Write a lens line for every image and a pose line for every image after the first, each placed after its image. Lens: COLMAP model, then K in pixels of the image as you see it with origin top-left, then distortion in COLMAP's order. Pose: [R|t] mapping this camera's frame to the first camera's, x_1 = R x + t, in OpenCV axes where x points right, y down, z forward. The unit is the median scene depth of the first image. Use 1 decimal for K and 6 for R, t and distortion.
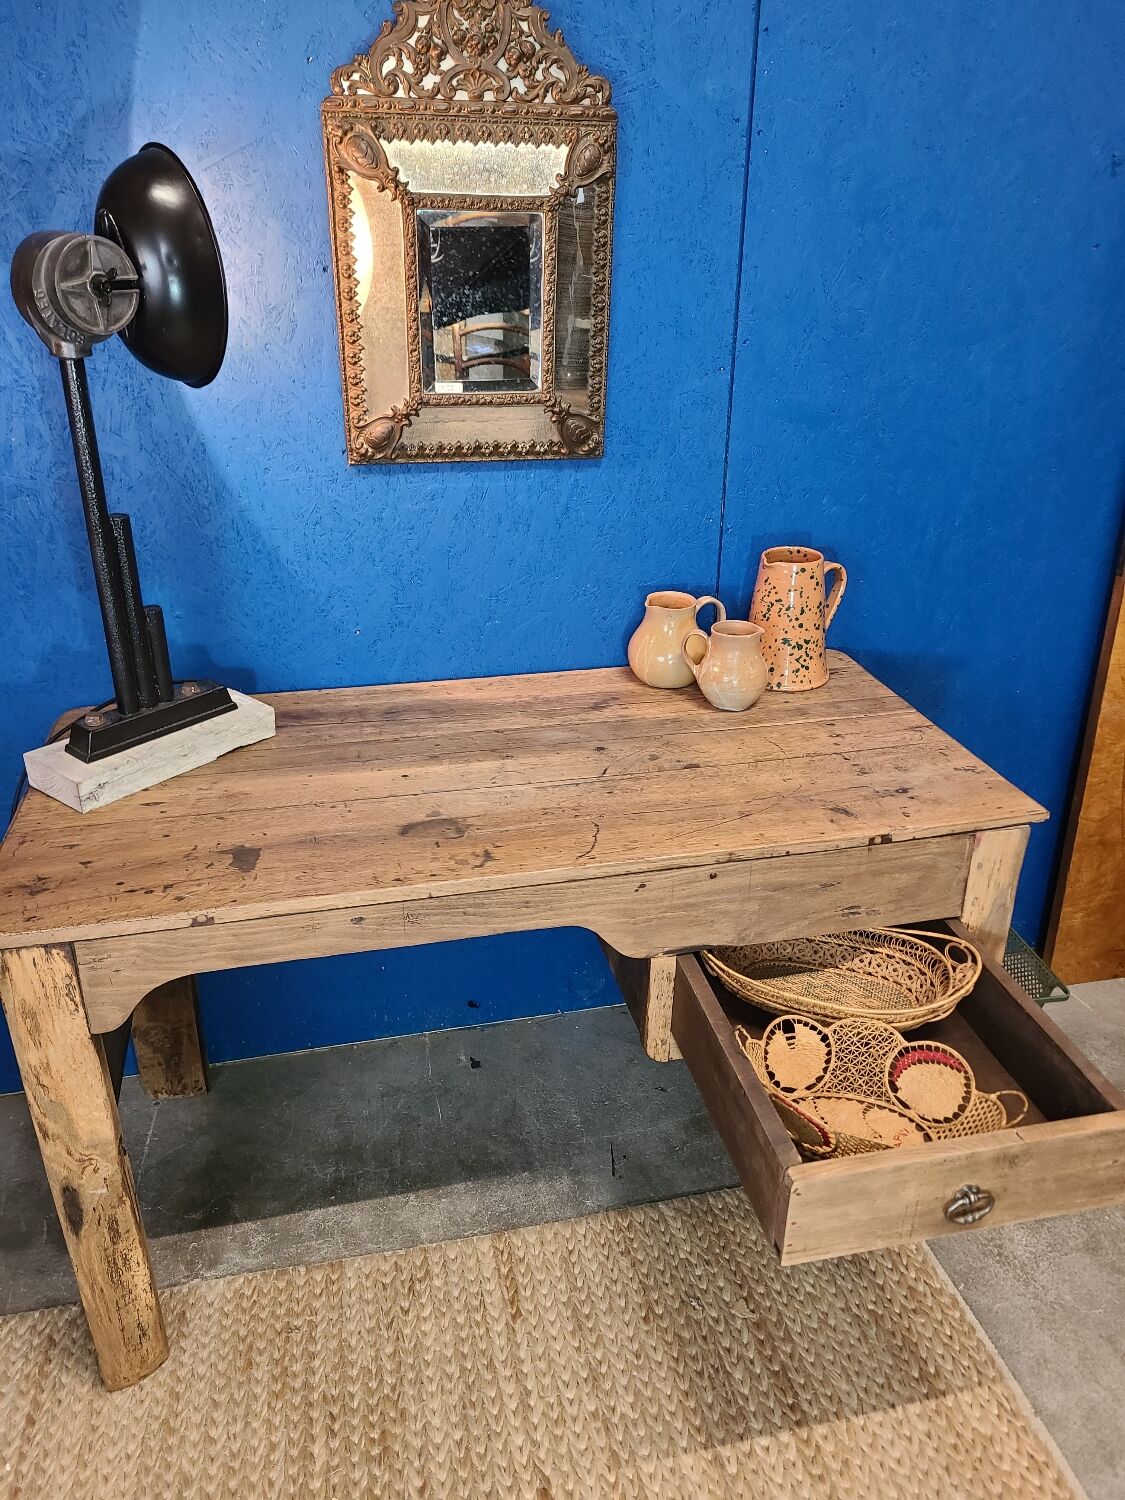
lens RADIAL K [[1129.6, 0, 574.1], [0, 1129.6, 760.3], [0, 0, 1]] dist [0.060934, -0.050464]
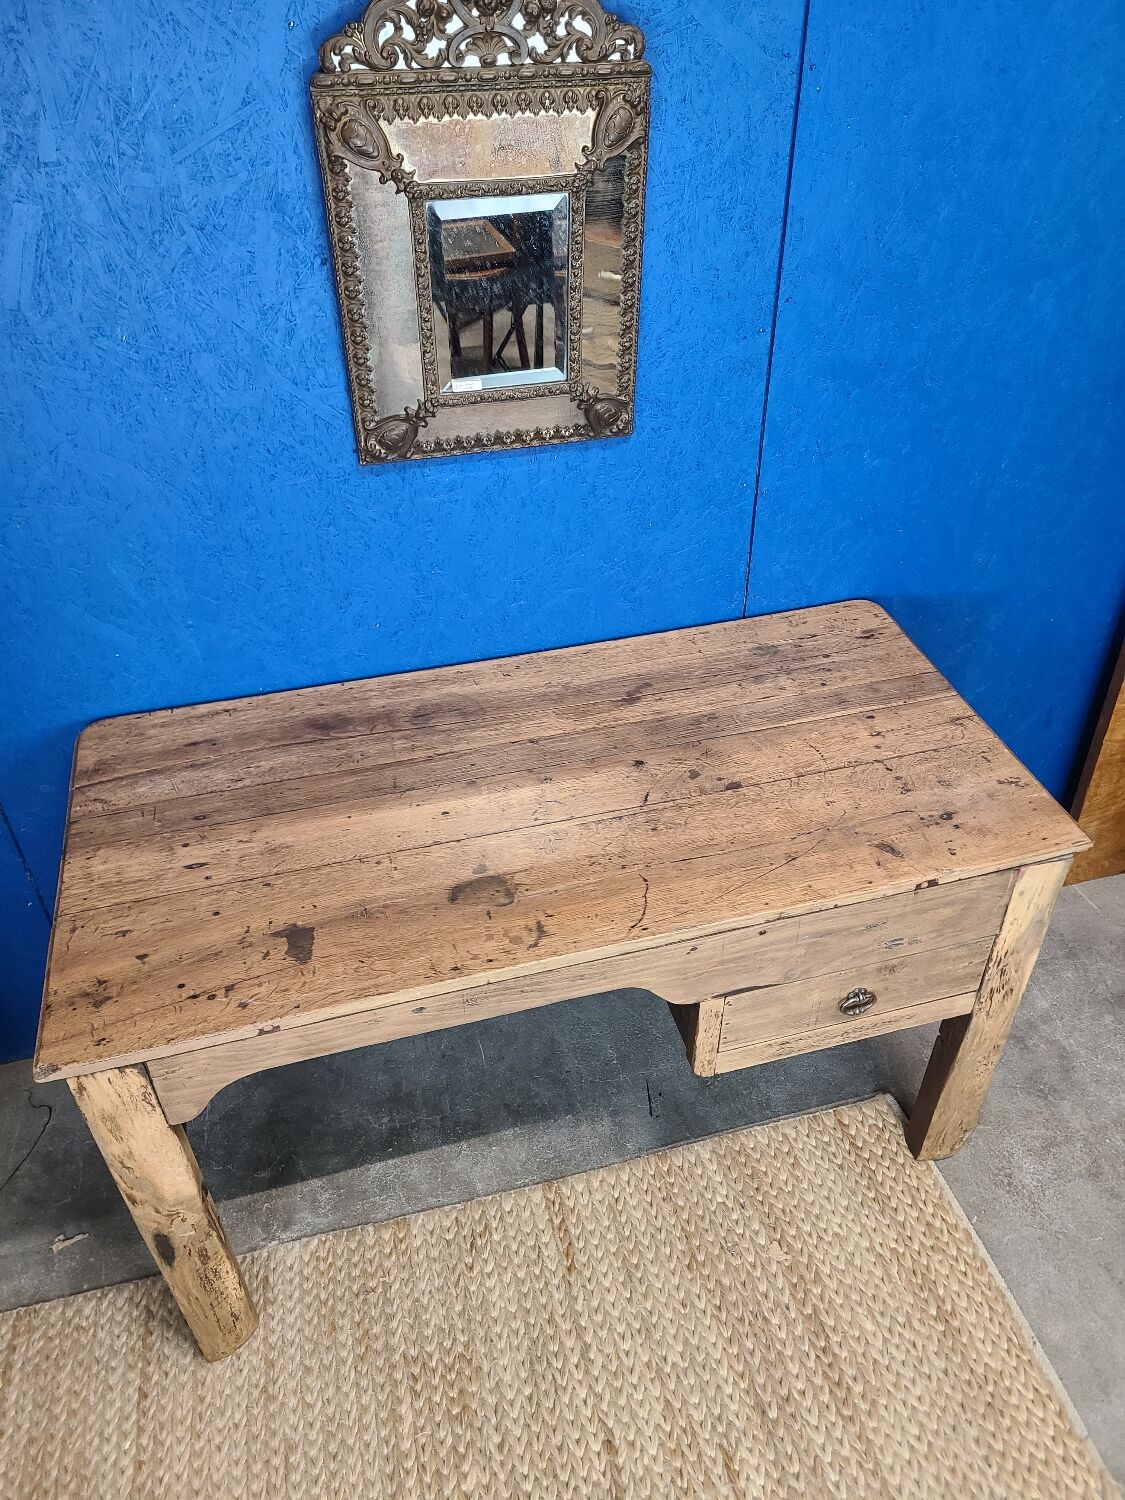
lens RADIAL K [[1129.6, 0, 578.7], [0, 1129.6, 736.3], [0, 0, 1]] dist [0.060934, -0.050464]
pose [[0.999345, -0.032503, 0.015931, -0.047391], [0.028057, 0.973634, 0.226383, -0.276129], [-0.022869, -0.225788, 0.973908, 0.051403]]
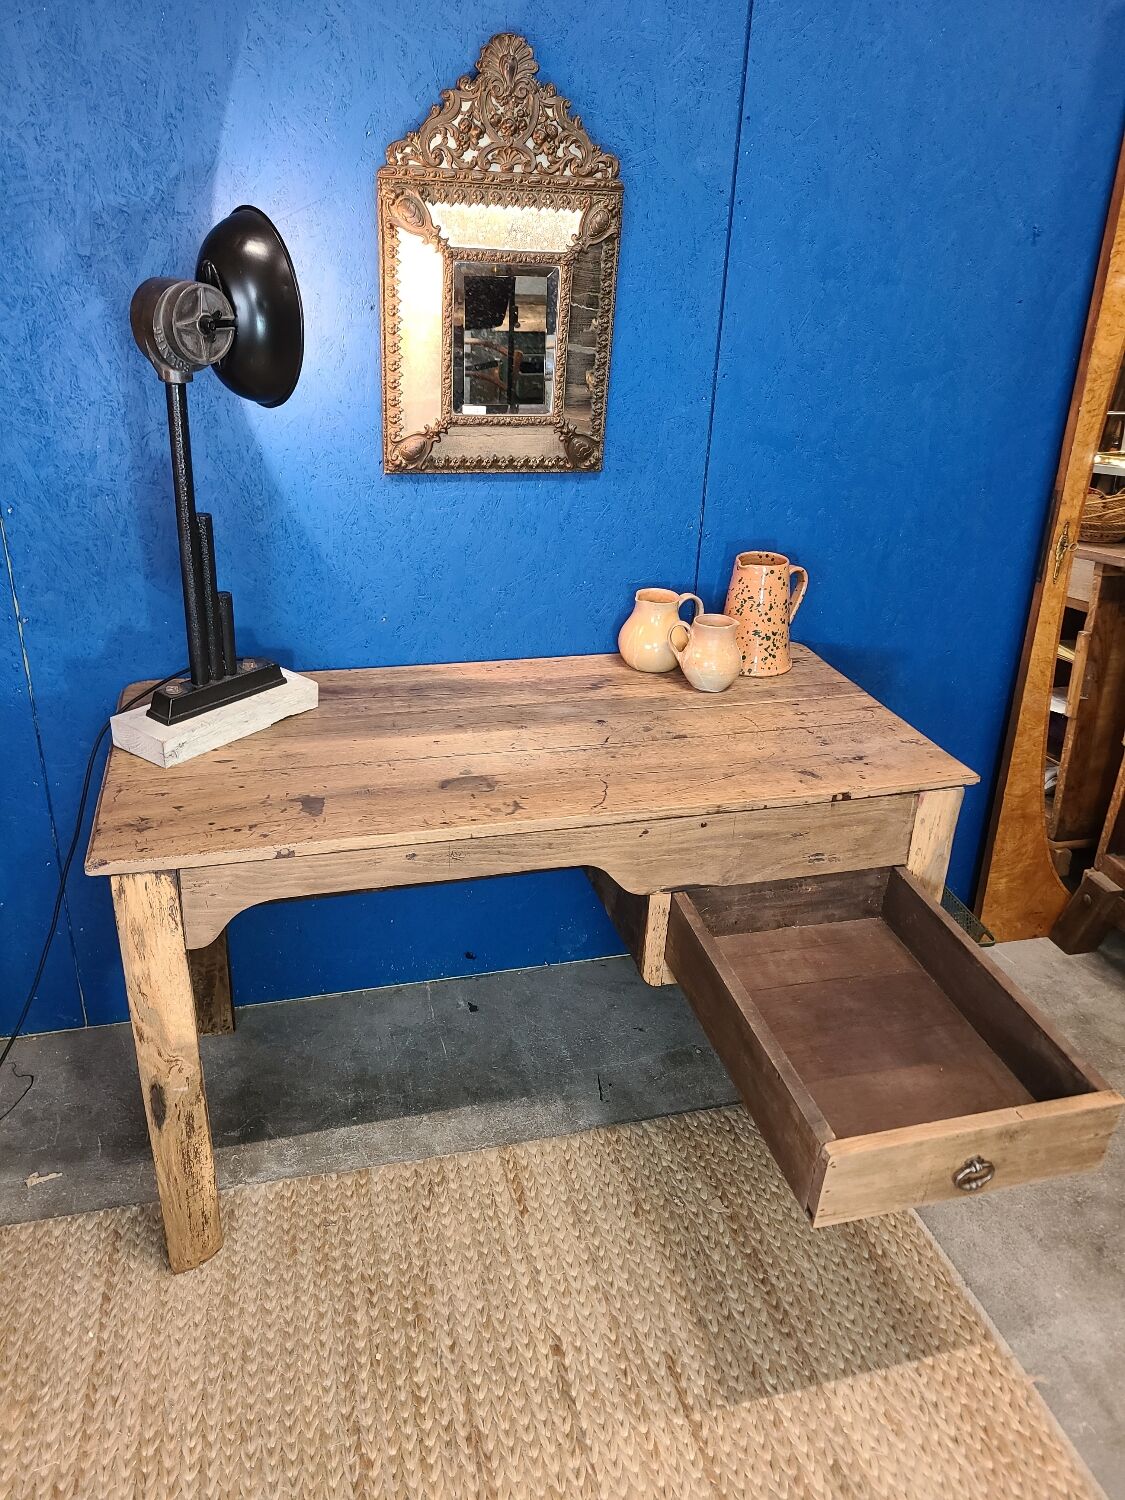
lens RADIAL K [[1129.6, 0, 558.8], [0, 1129.6, 739.8], [0, 0, 1]] dist [0.060934, -0.050464]
pose [[0.998937, 0.011474, 0.044639, -0.076844], [-0.010600, 0.999749, -0.019759, 0.034359], [-0.044854, 0.019265, 0.998808, -0.170398]]
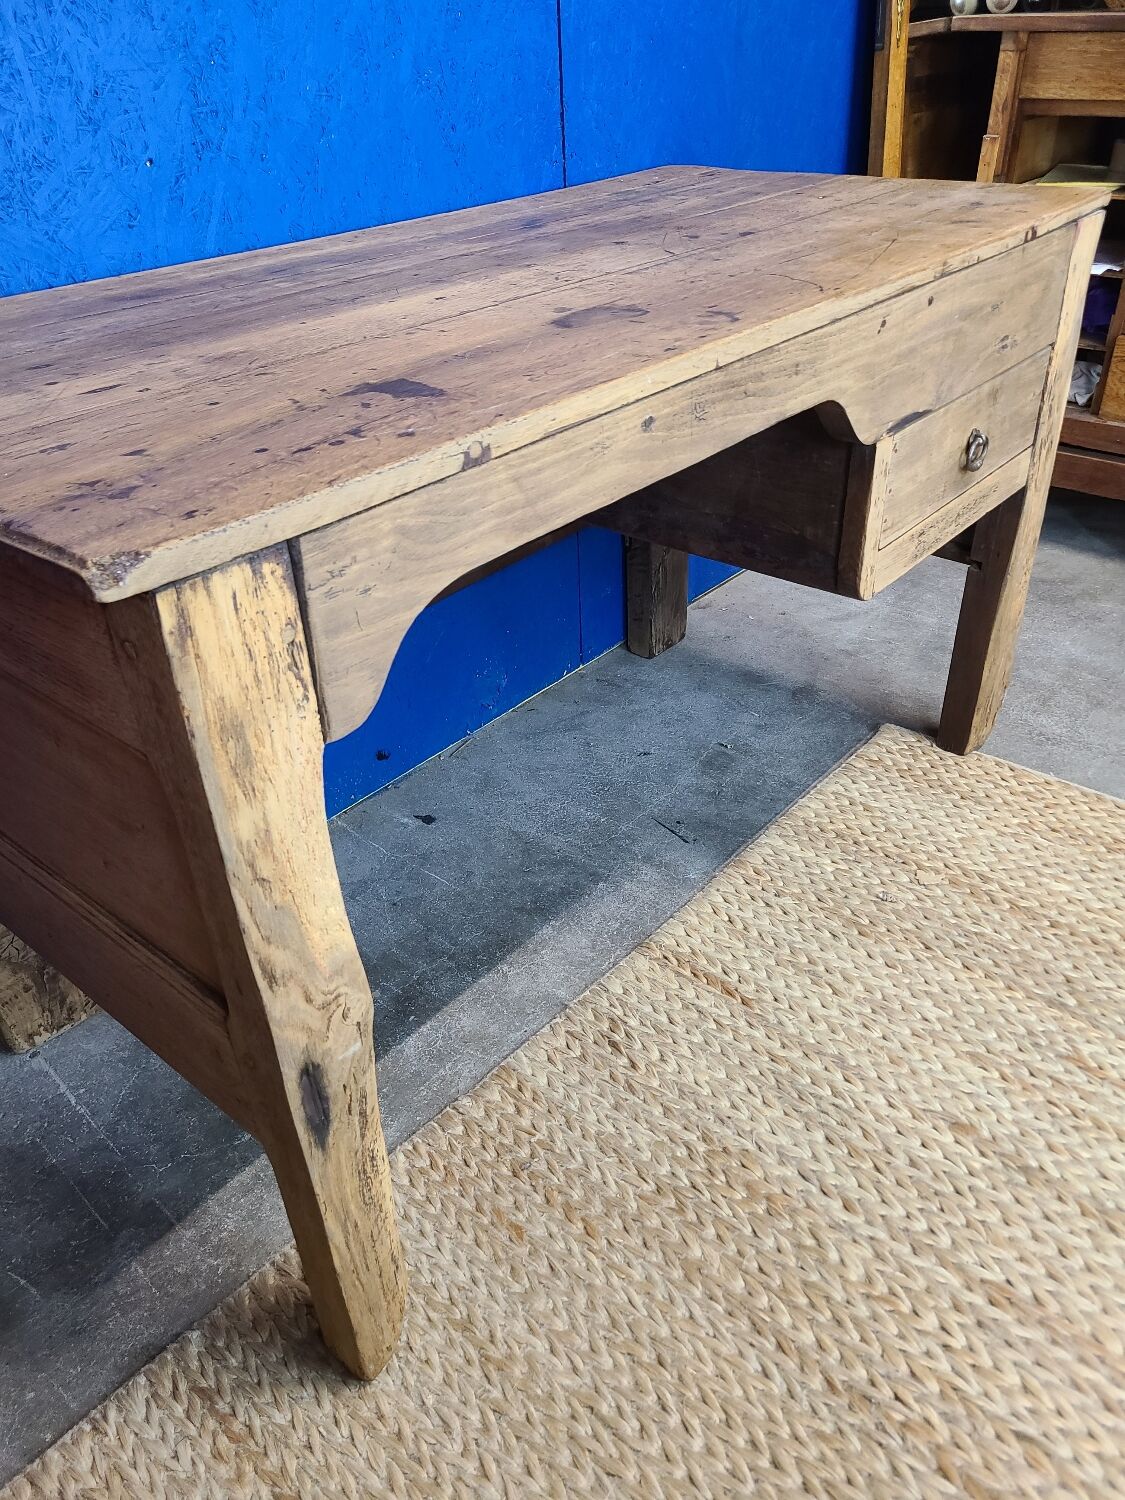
lens RADIAL K [[1129.6, 0, 568.8], [0, 1129.6, 752.7], [0, 0, 1]] dist [0.060934, -0.050464]
pose [[0.805584, -0.355235, 0.474175, -0.486329], [0.296241, 0.934601, 0.196882, 0.147310], [-0.513103, -0.018135, 0.858135, 0.427133]]
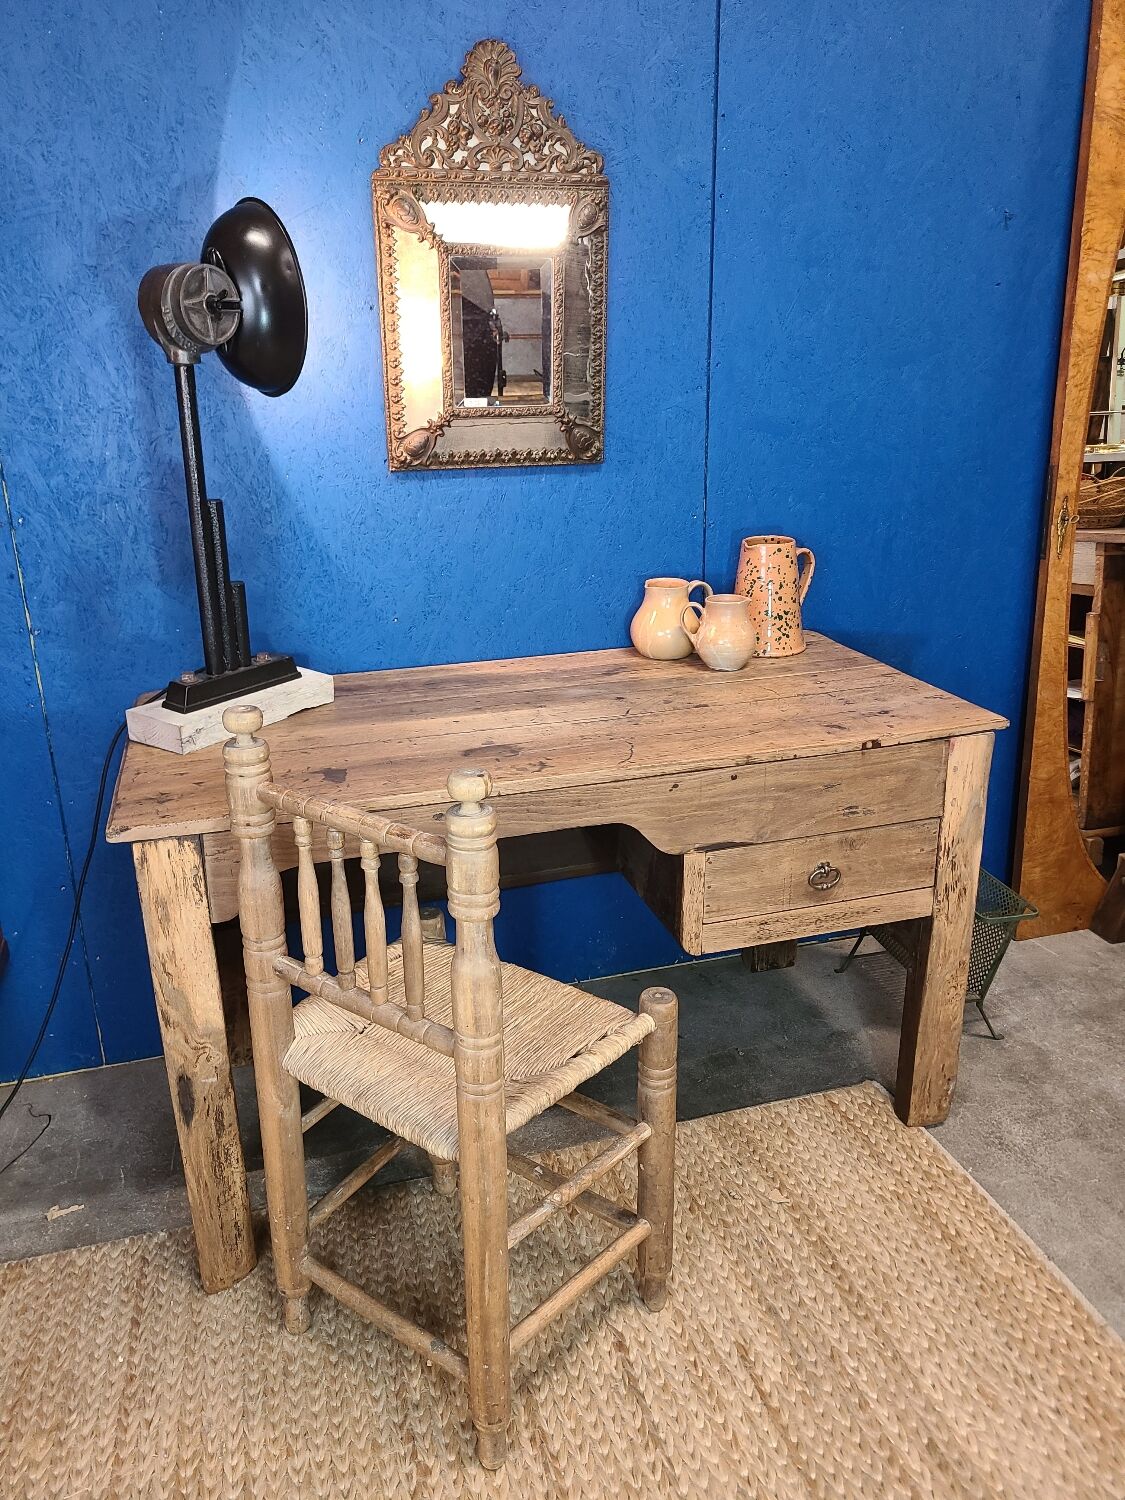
lens RADIAL K [[1129.6, 0, 561.1], [0, 1129.6, 735.4], [0, 0, 1]] dist [0.060934, -0.050464]
pose [[0.997892, -0.044396, 0.047330, -0.099289], [0.049821, 0.991473, -0.120412, 0.174443], [-0.041580, 0.122516, 0.991595, -0.143556]]
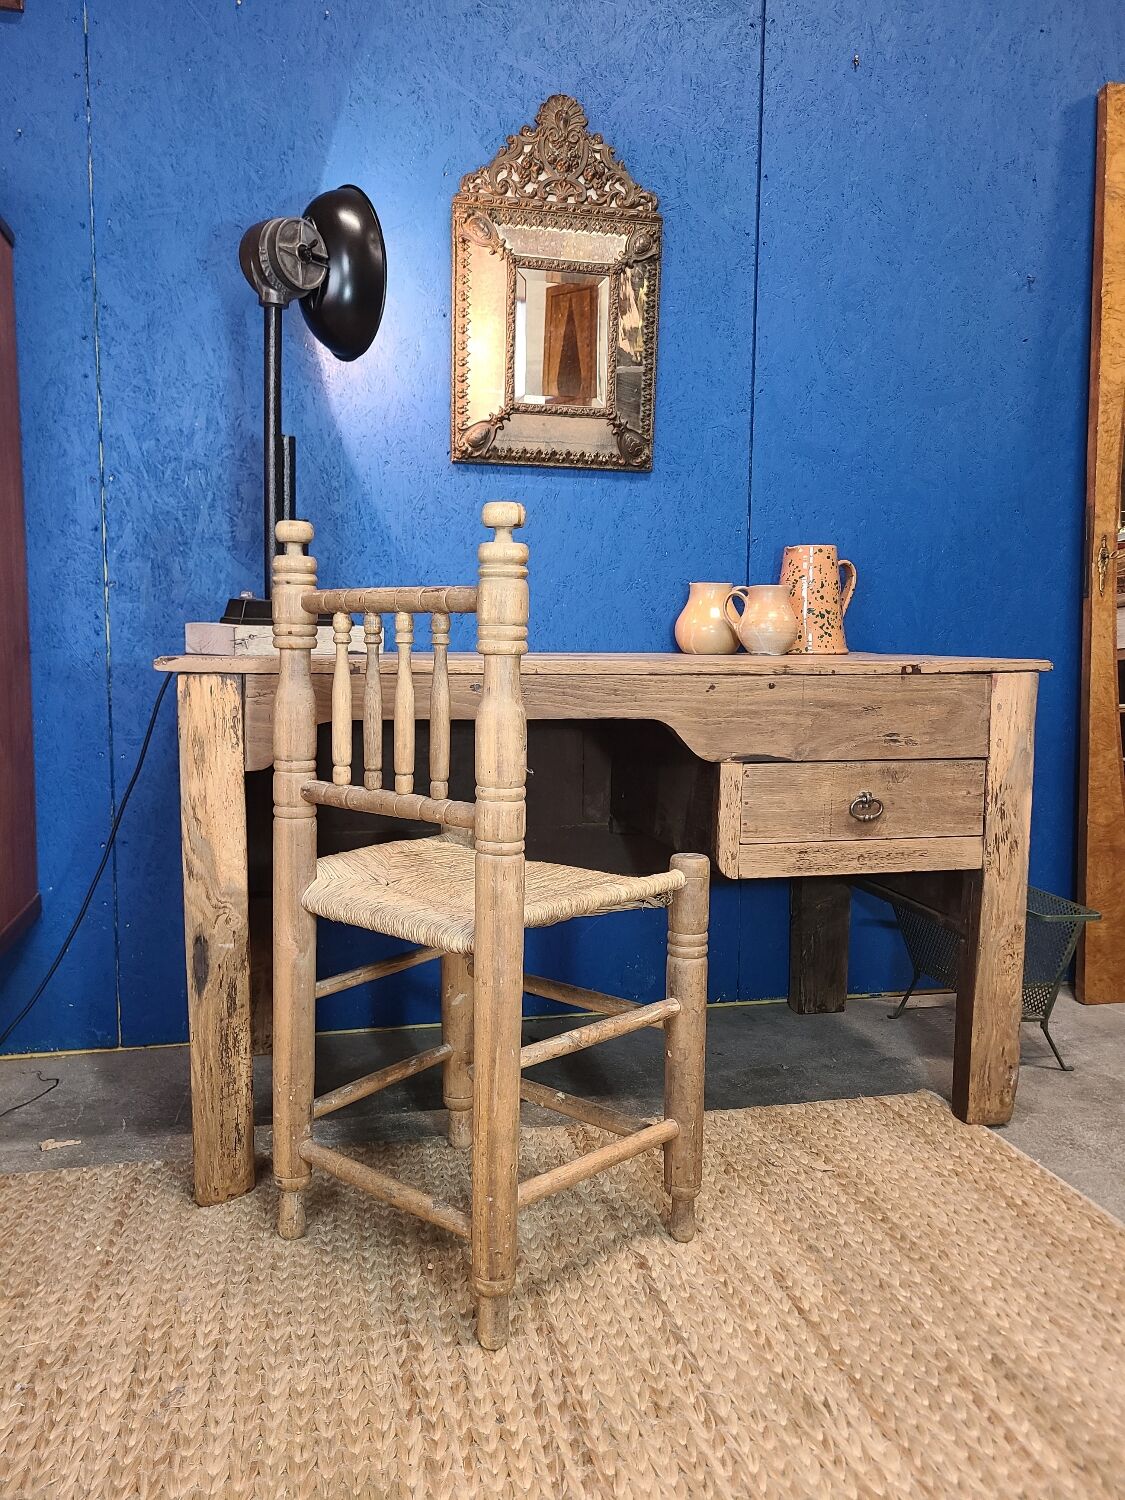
lens RADIAL K [[1129.6, 0, 558.7], [0, 1129.6, 745.9], [0, 0, 1]] dist [0.060934, -0.050464]
pose [[0.999999, -0.001506, -0.000803, -0.088142], [0.001135, 0.938237, -0.345990, 0.515929], [0.001275, 0.345989, 0.938238, -0.071450]]
